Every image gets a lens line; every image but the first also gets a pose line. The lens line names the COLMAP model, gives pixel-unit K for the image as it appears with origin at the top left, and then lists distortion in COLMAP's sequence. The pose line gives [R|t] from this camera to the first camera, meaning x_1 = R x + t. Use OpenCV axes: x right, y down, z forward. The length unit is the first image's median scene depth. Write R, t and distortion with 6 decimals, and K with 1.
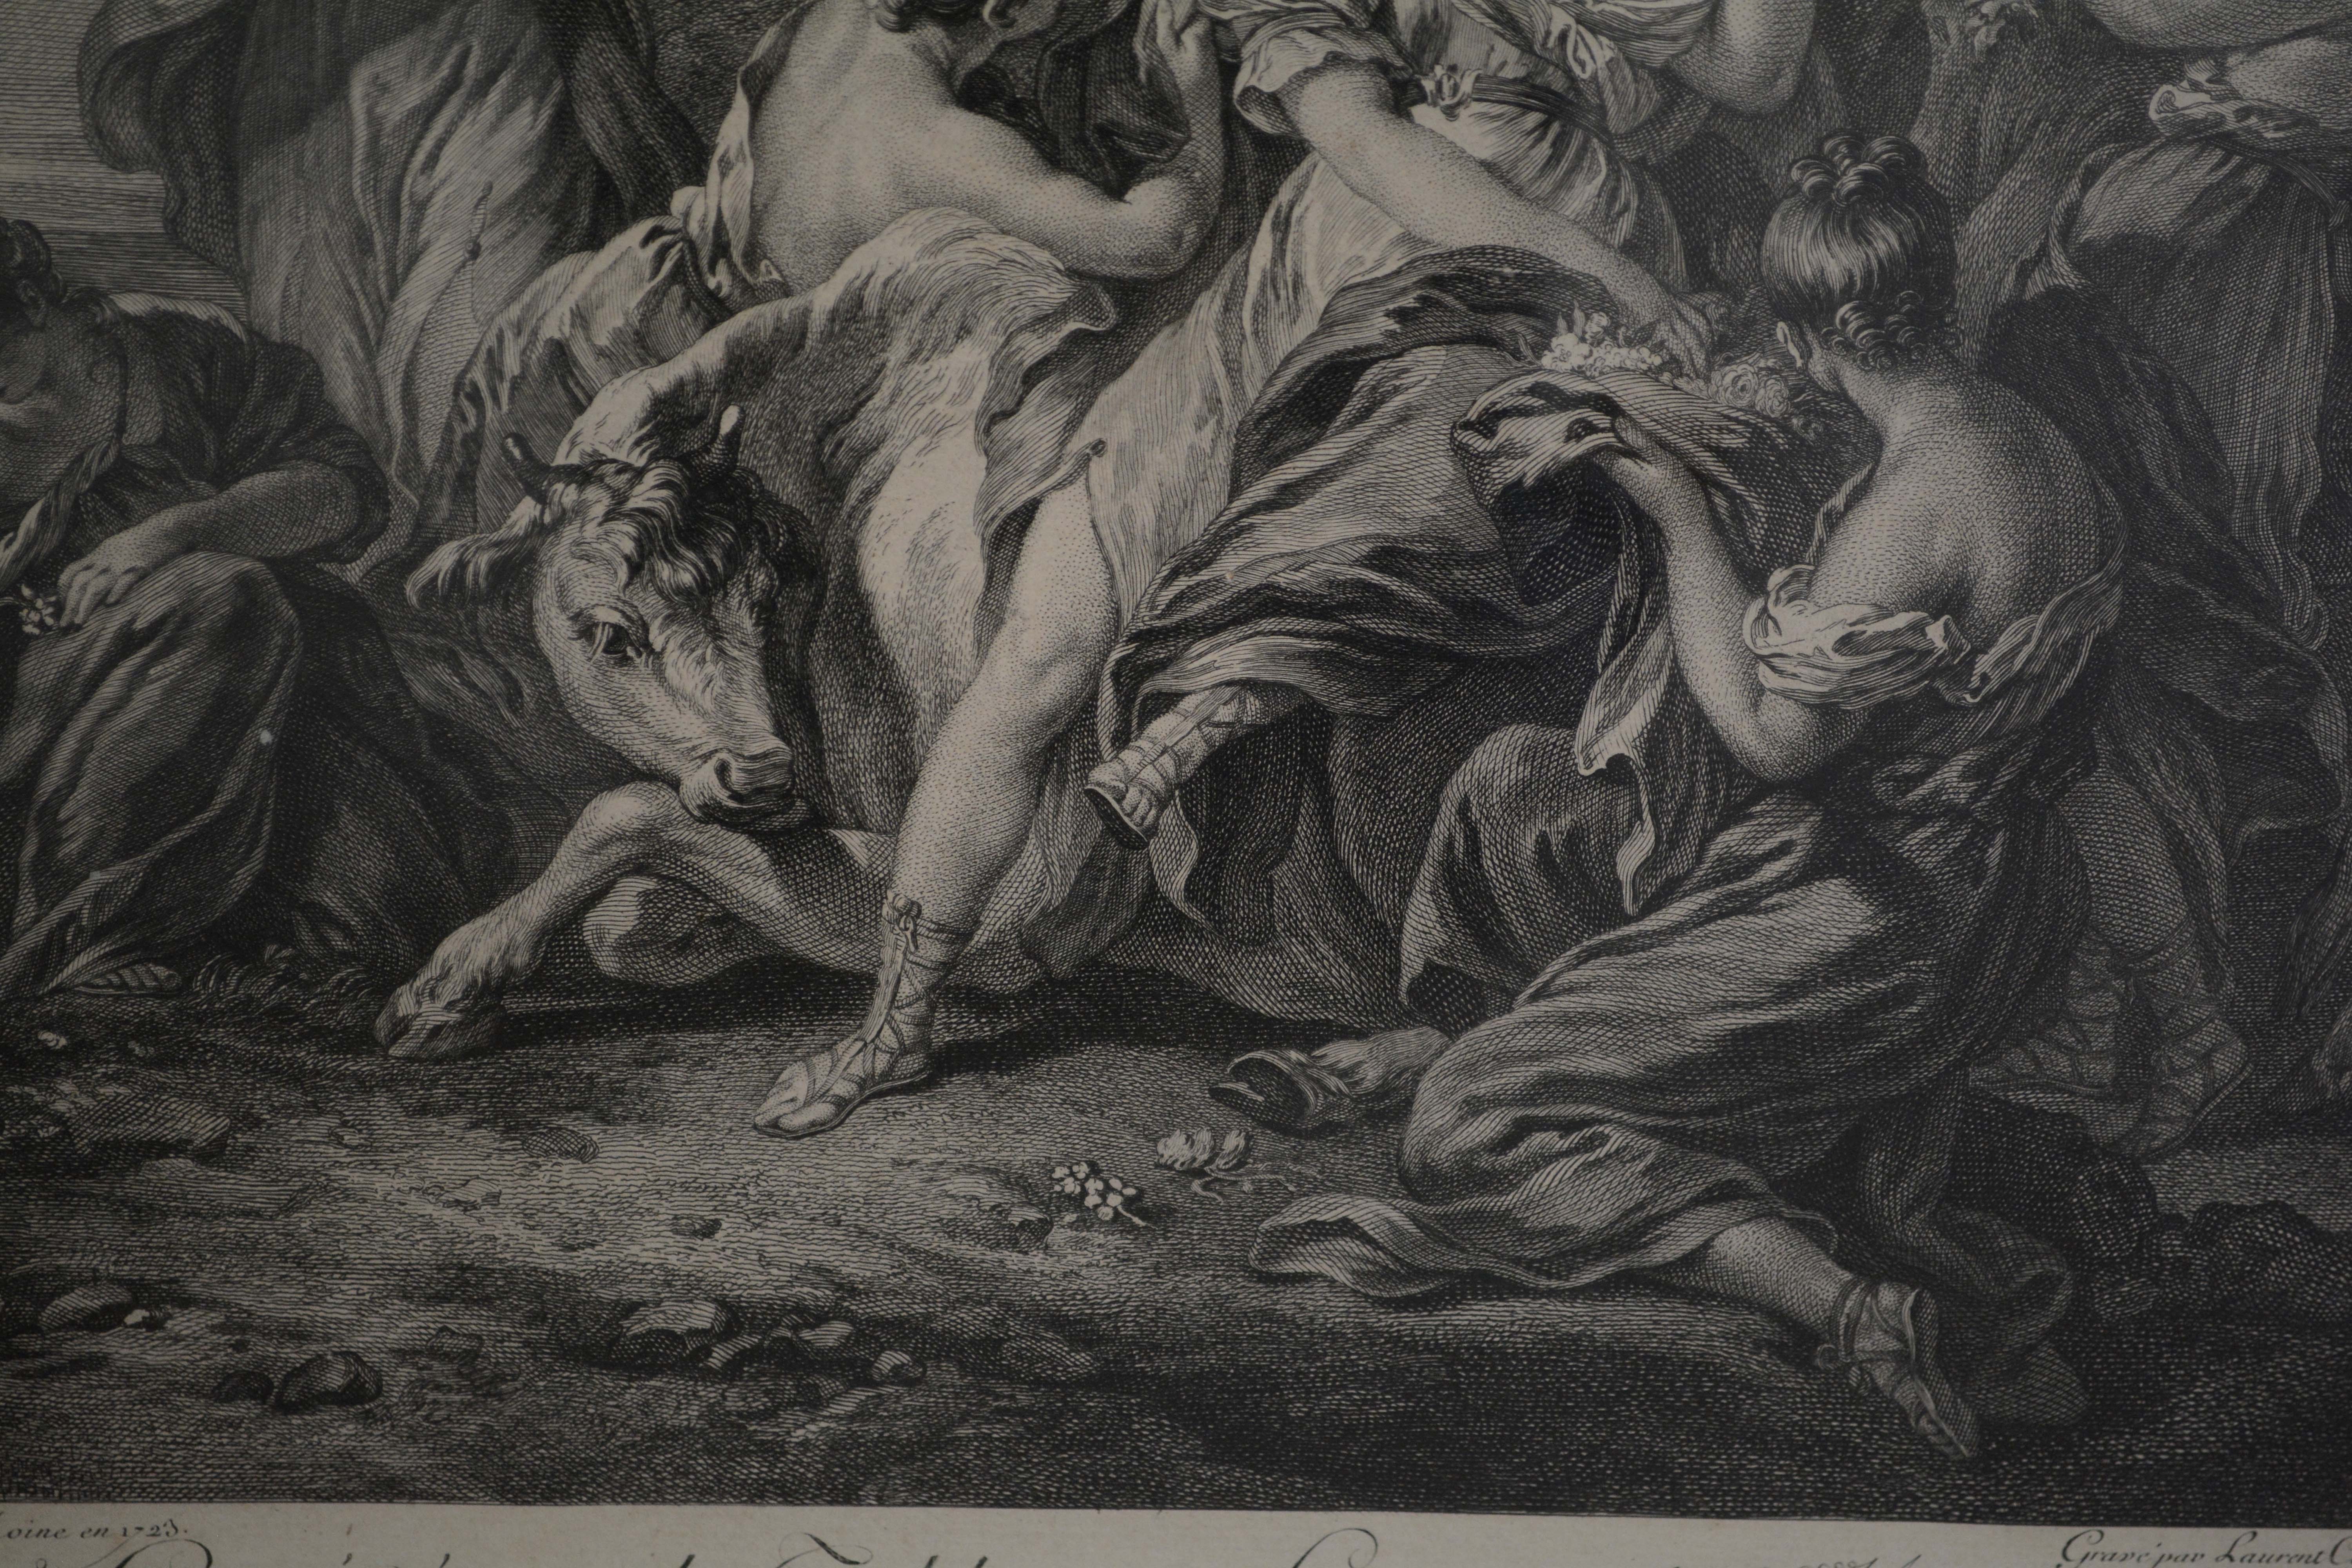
lens RADIAL K [[4846.2, 0, 1173.8], [0, 4846.2, 781.3], [0, 0, 1]] dist [0.032999, 0.000000]
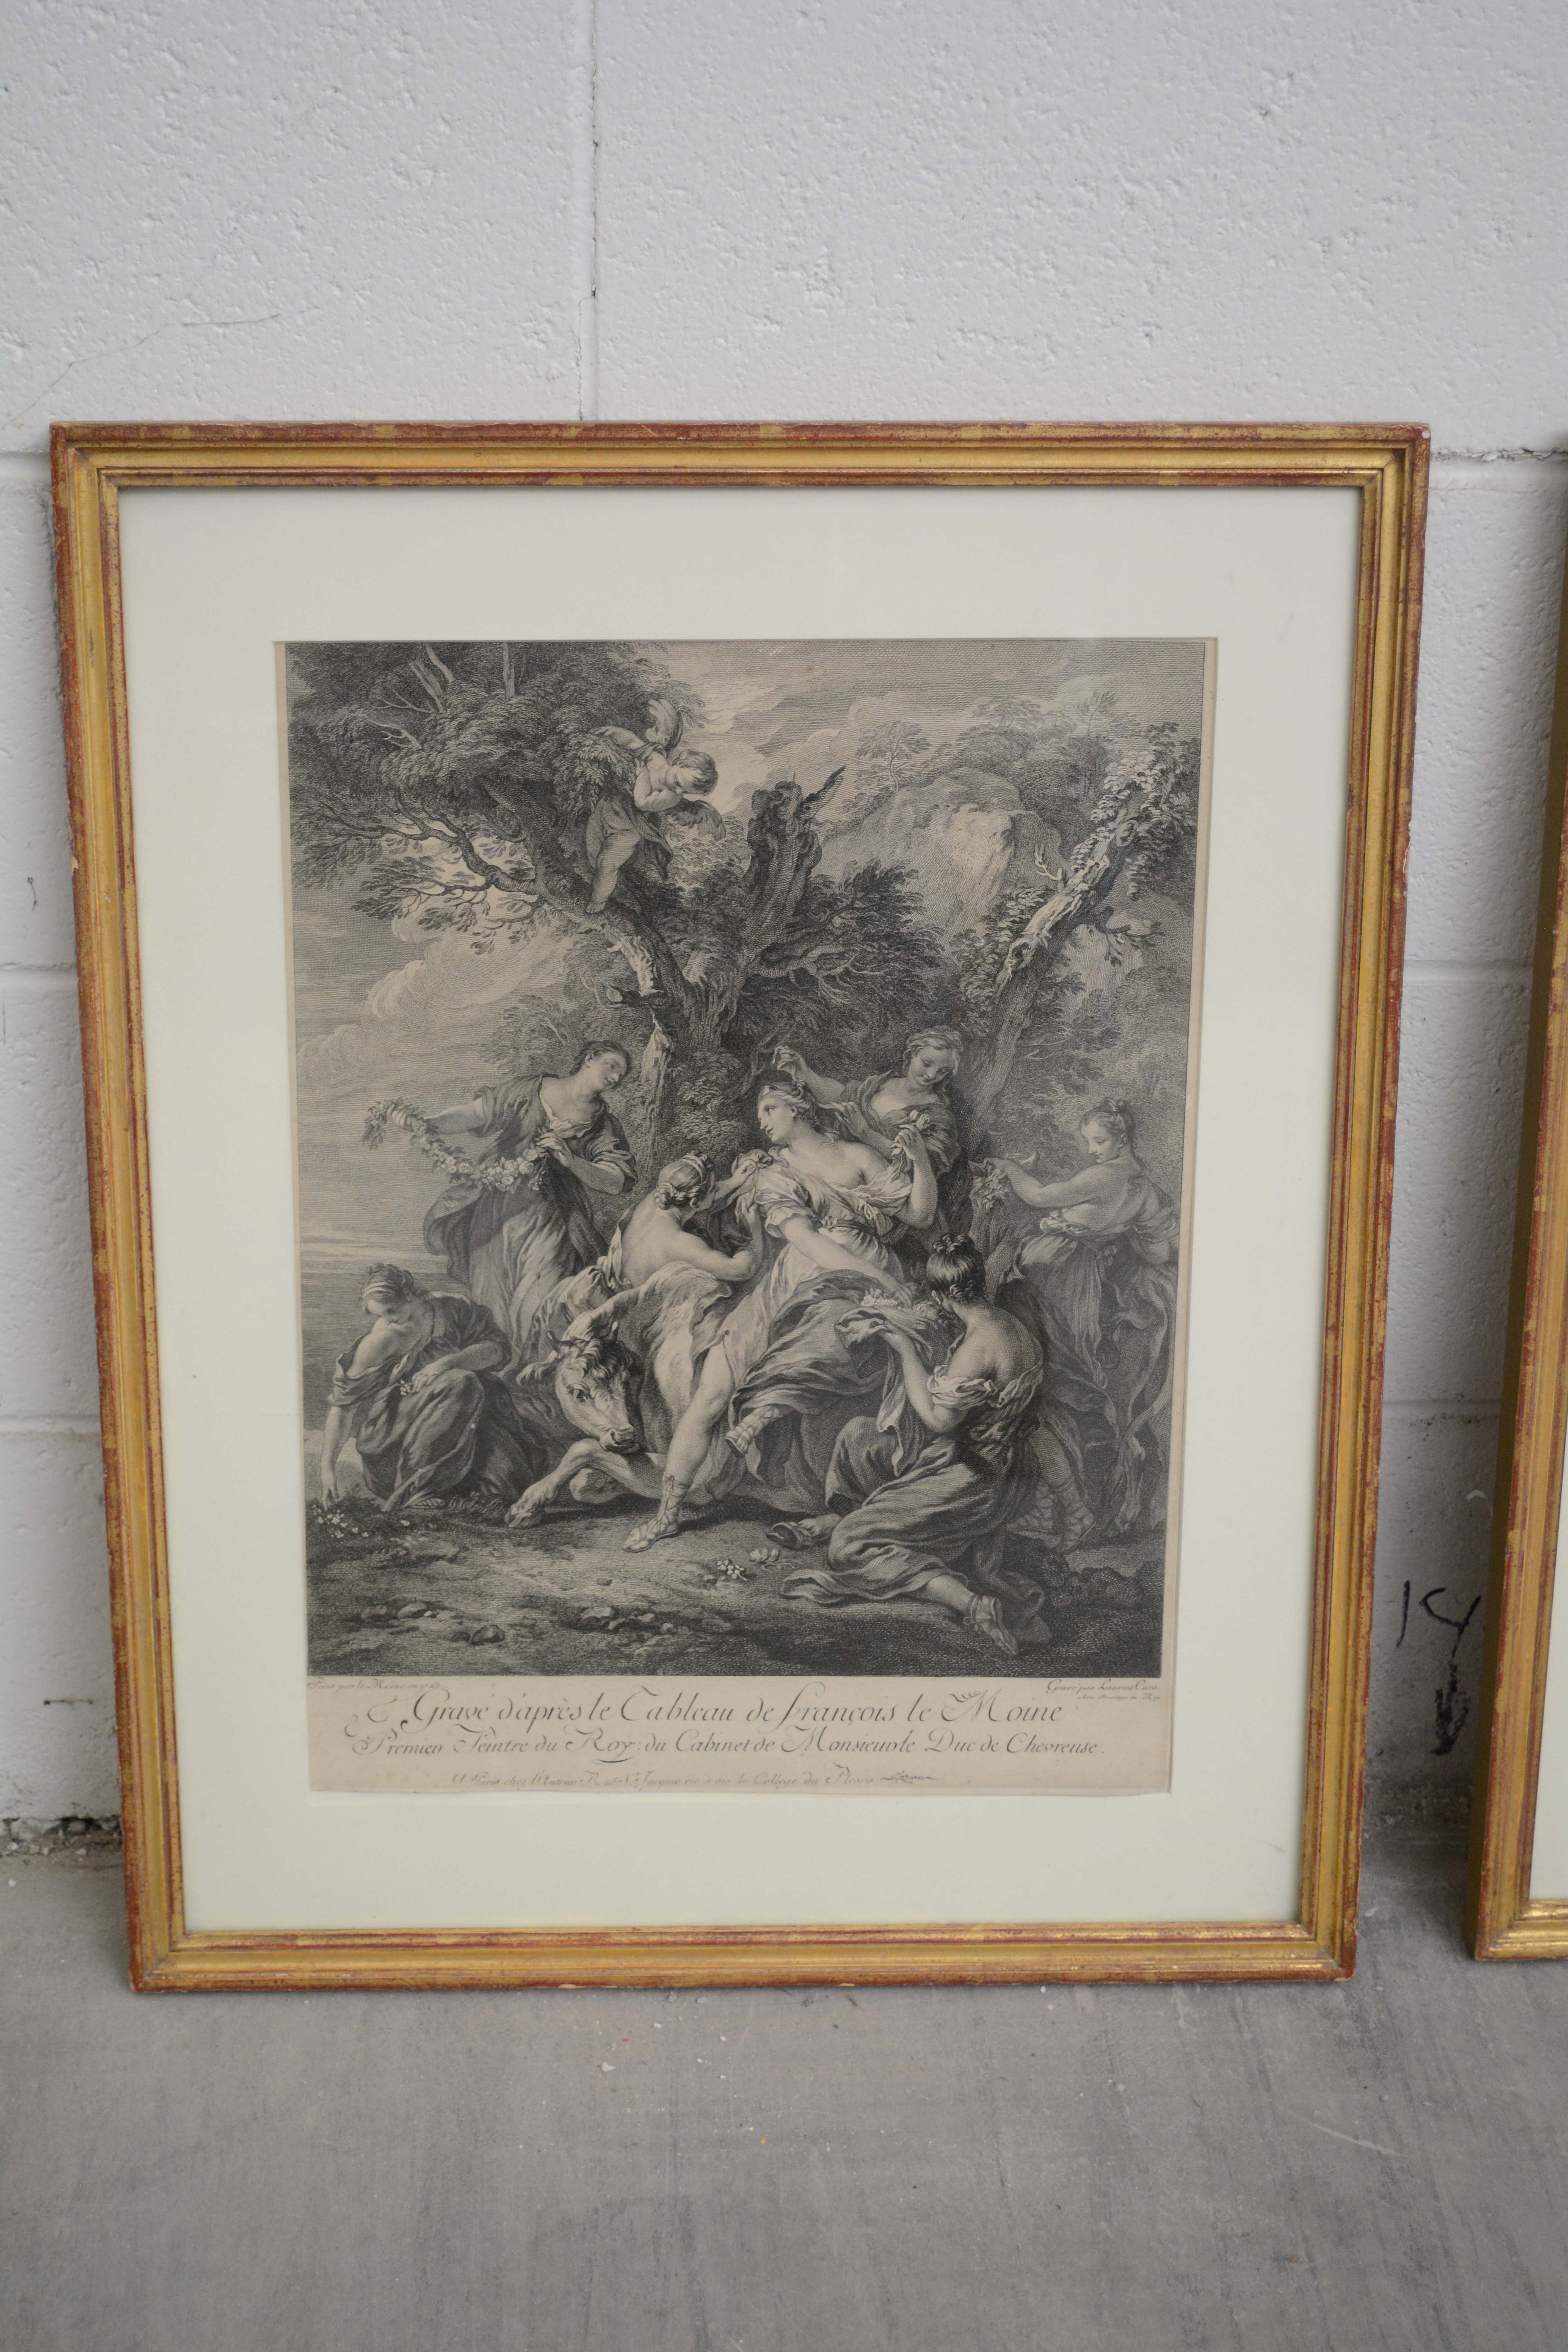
lens RADIAL K [[3430.0, 0, 771.5], [0, 3430.0, 1185.4], [0, 0, 1]] dist [-0.031532, 0.000000]
pose [[0.999658, -0.018515, -0.018445, 0.056366], [0.016069, 0.992038, -0.124909, 0.116905], [0.020611, 0.124570, 0.991997, -1.250640]]
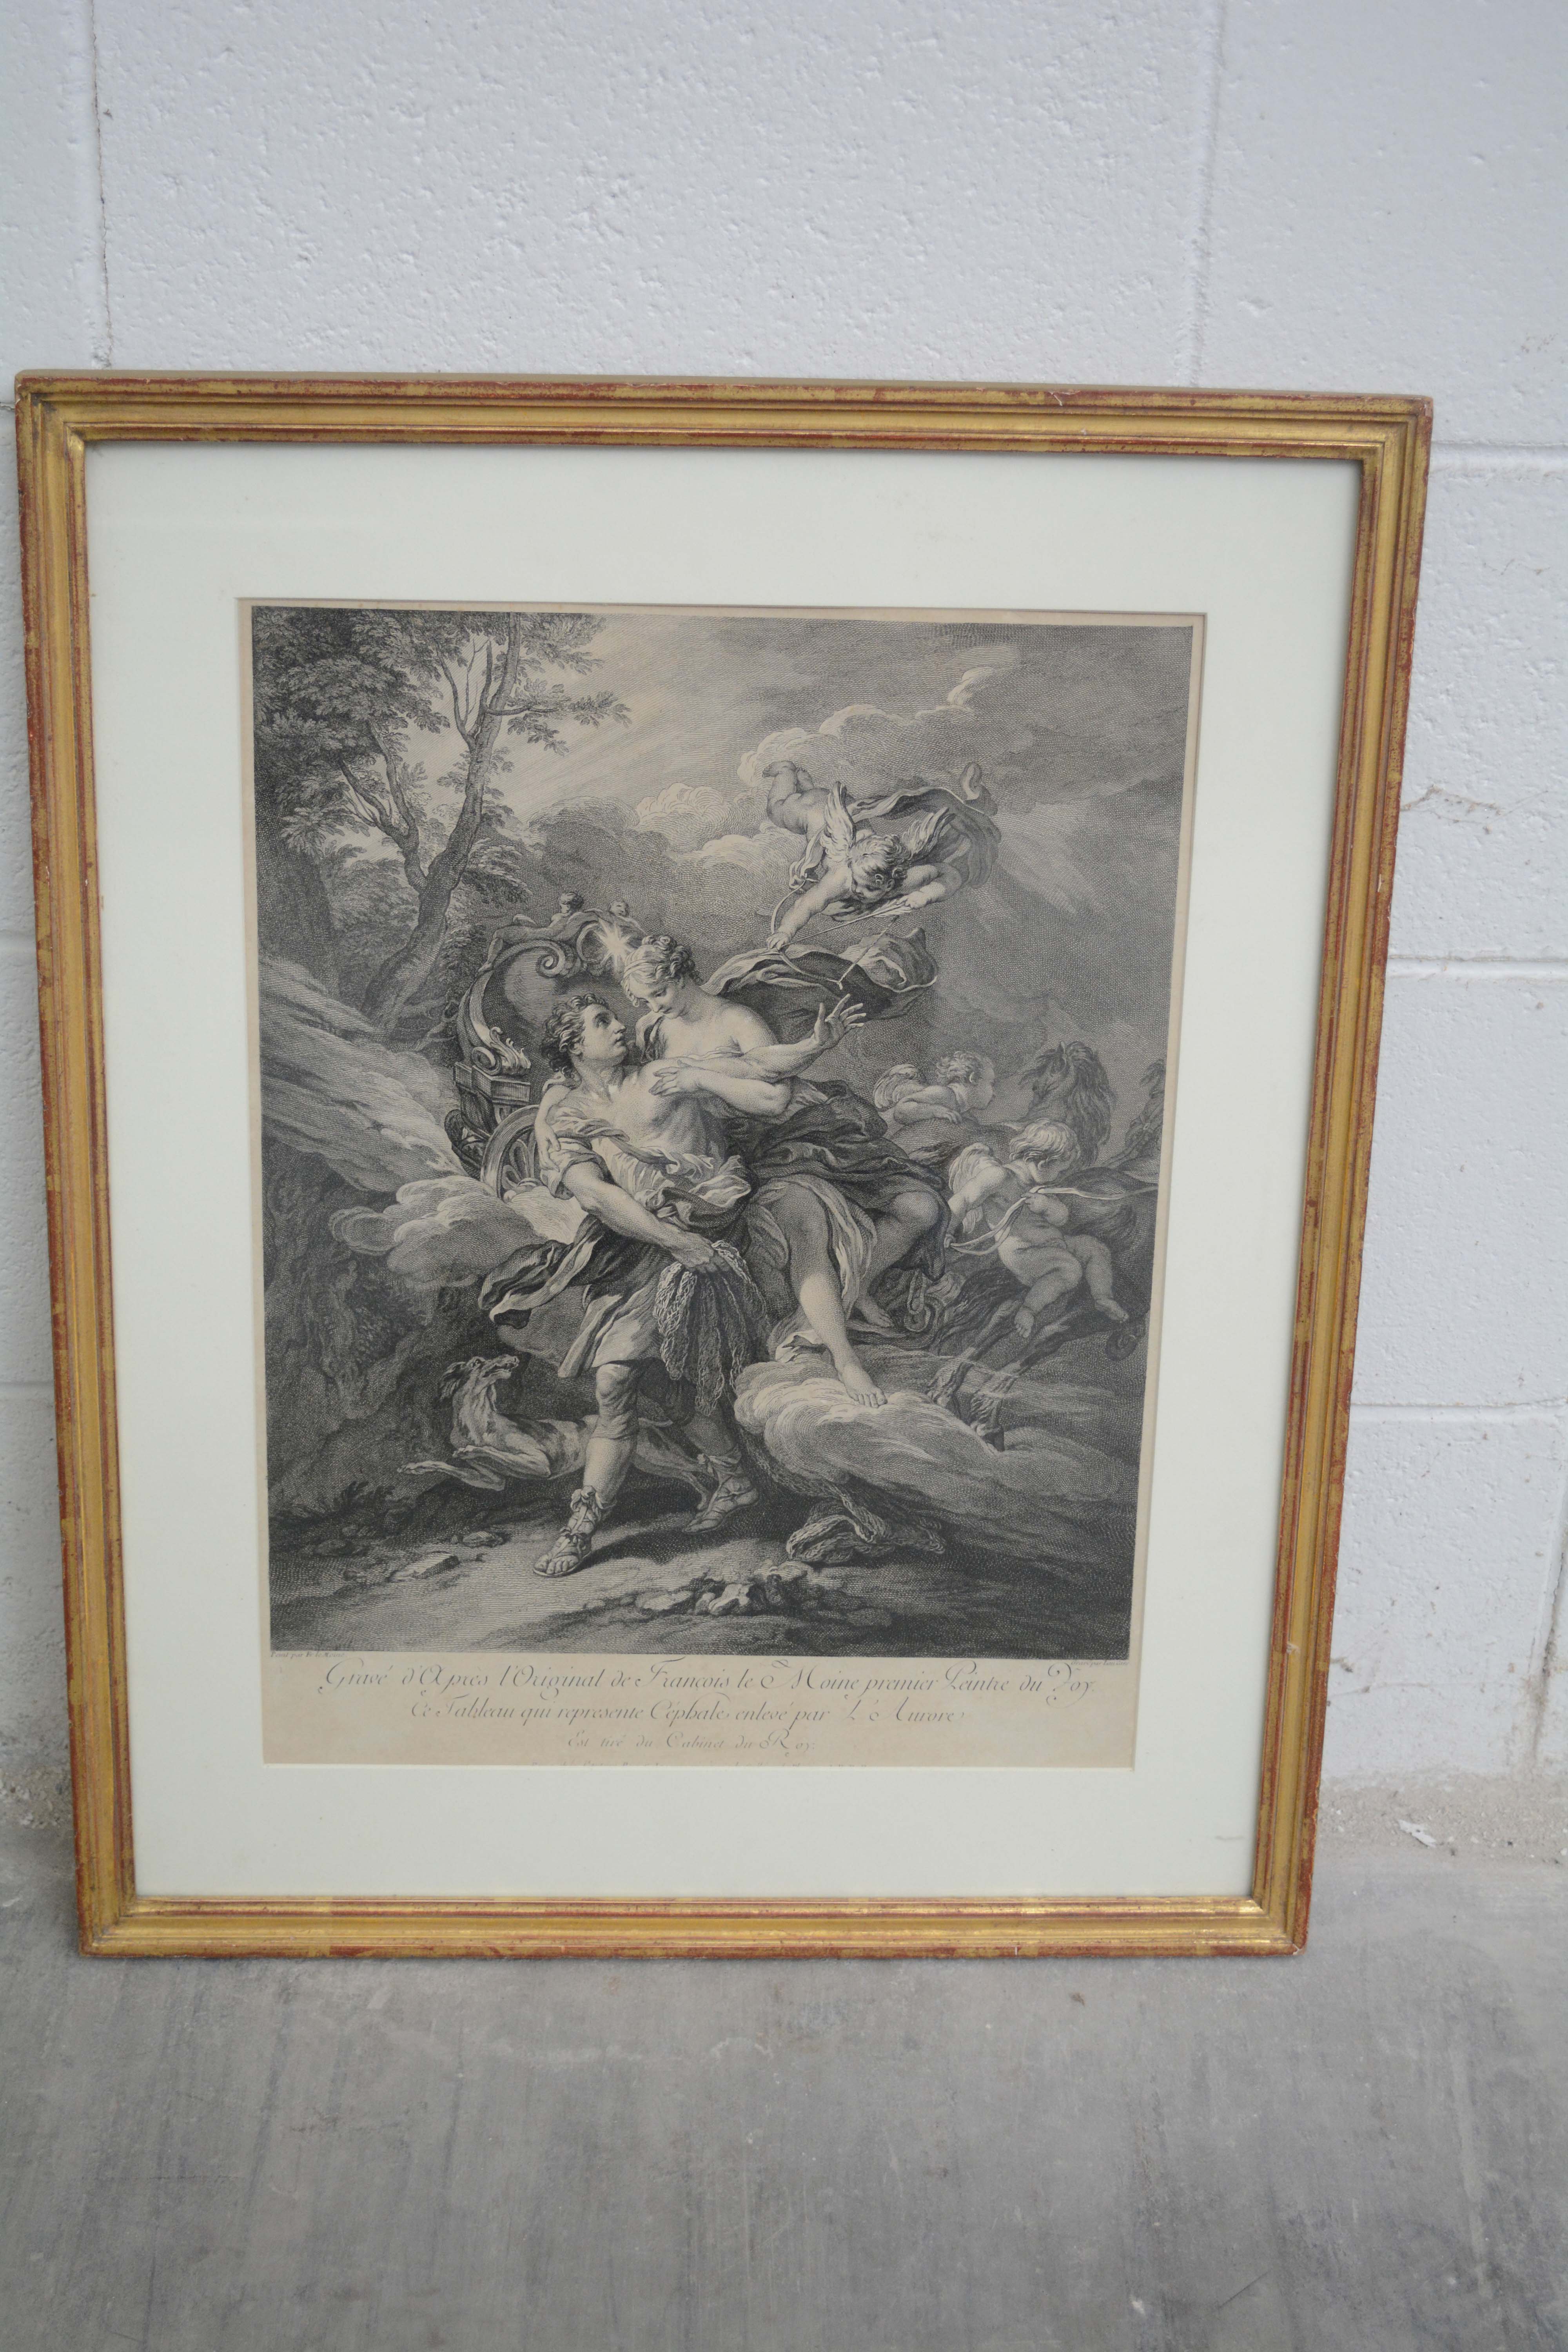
lens RADIAL K [[3430.0, 0, 776.7], [0, 3430.0, 1256.7], [0, 0, 1]] dist [-0.031532, 0.000000]
pose [[0.999215, 0.002527, -0.039530, 1.035133], [-0.006308, 0.995378, -0.095826, 0.108899], [0.039105, 0.096000, 0.994613, -1.157564]]
